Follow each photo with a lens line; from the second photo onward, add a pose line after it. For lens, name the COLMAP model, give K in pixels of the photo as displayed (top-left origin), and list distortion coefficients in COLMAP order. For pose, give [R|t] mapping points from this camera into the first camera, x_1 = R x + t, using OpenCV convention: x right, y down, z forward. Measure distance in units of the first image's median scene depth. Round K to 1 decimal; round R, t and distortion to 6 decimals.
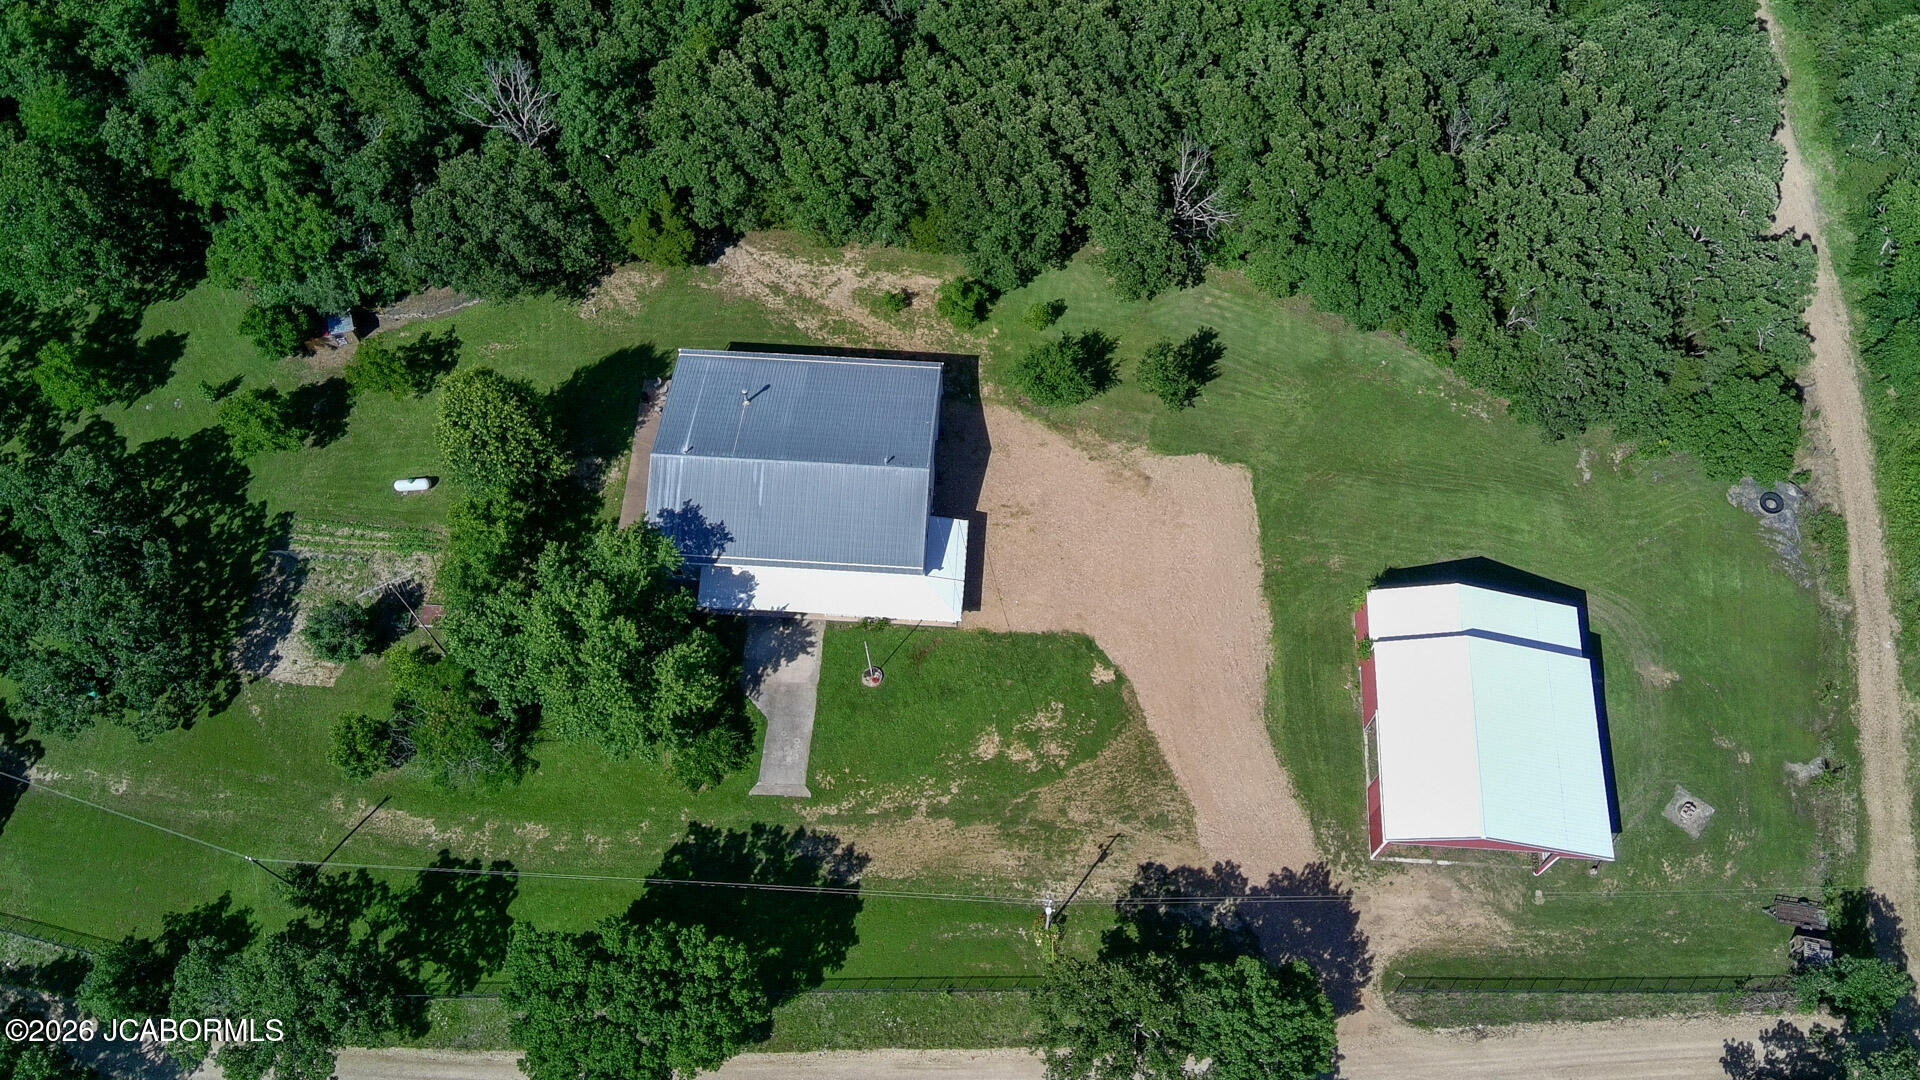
lens RADIAL K [[1581.0, 0, 972.8], [0, 1581.0, 552.9], [0, 0, 1]] dist [0.104272, -0.138903]
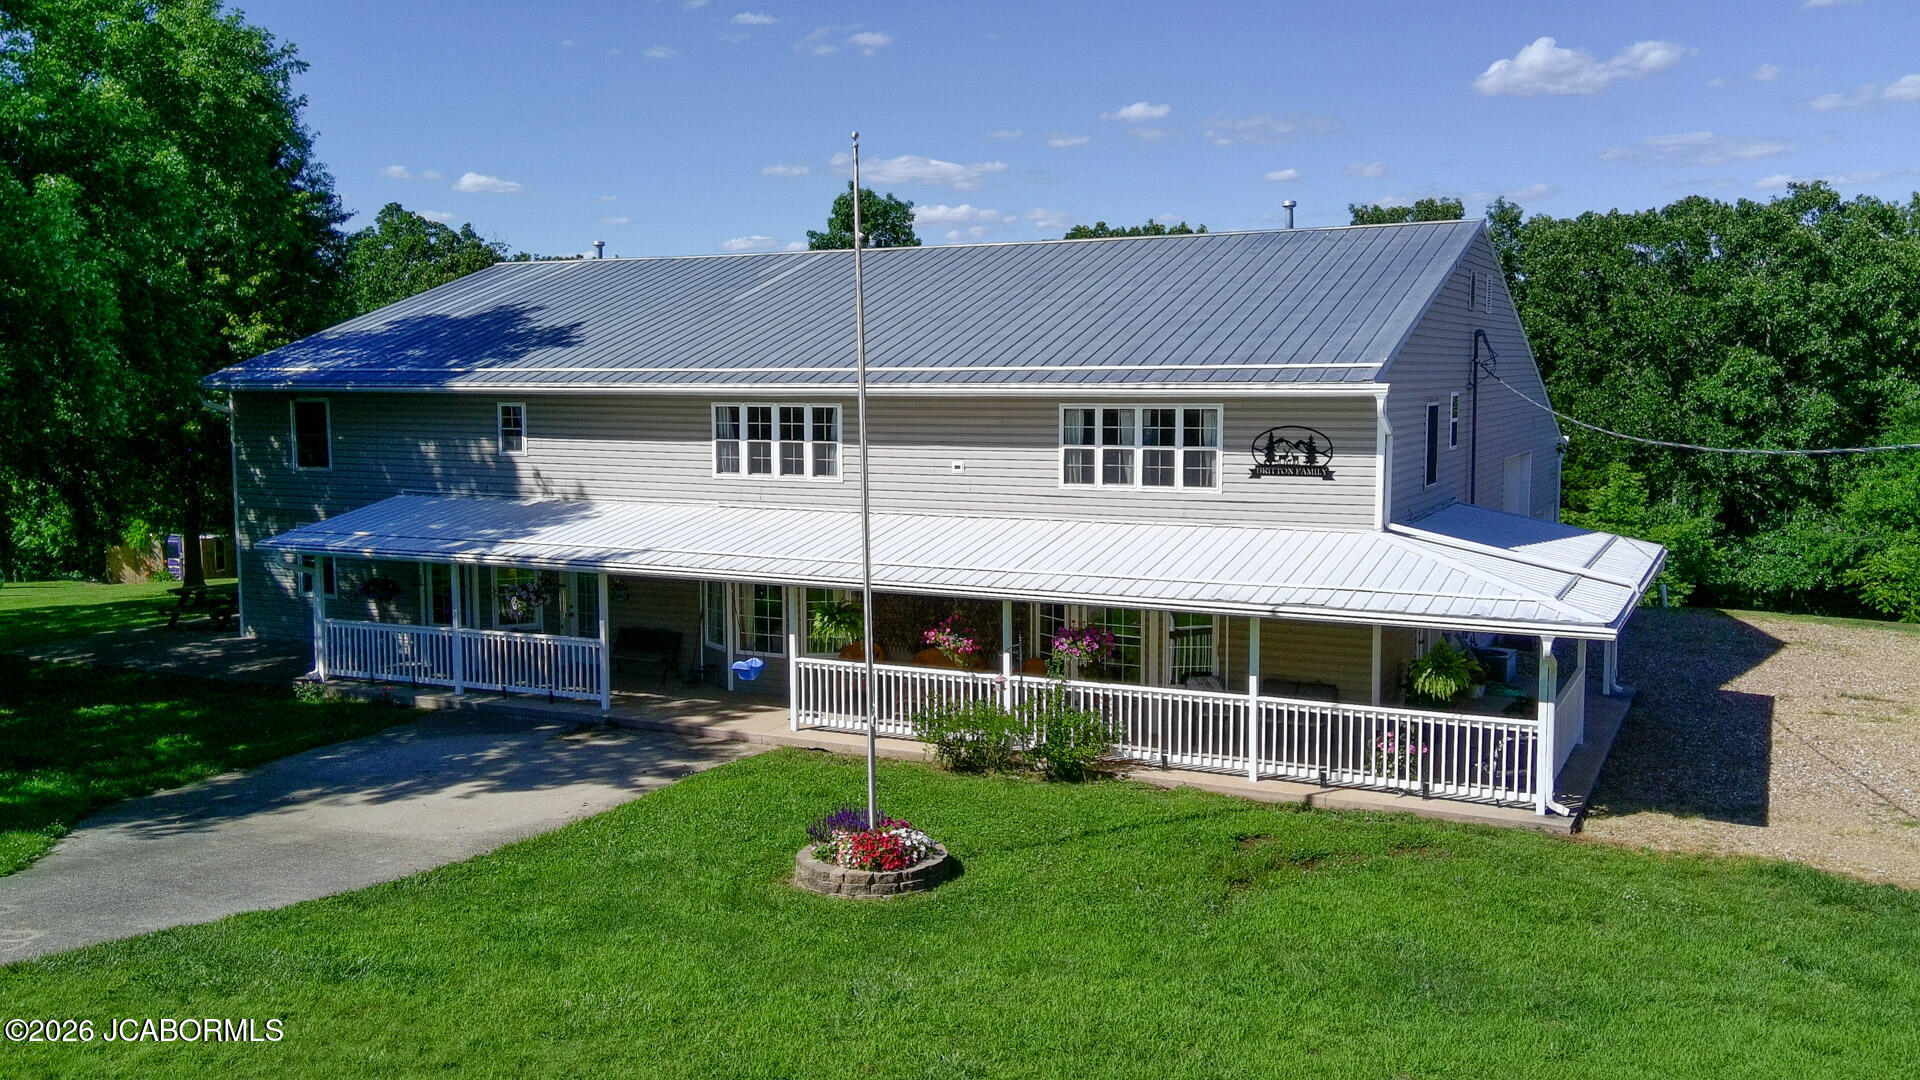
lens RADIAL K [[1581.0, 0, 958.0], [0, 1581.0, 547.2], [0, 0, 1]] dist [0.104272, -0.138903]
pose [[0.919239, 0.068455, -0.387703, -0.006576], [-0.368003, 0.499348, -0.784363, 0.167692], [0.139905, 0.863693, 0.484211, 0.918009]]
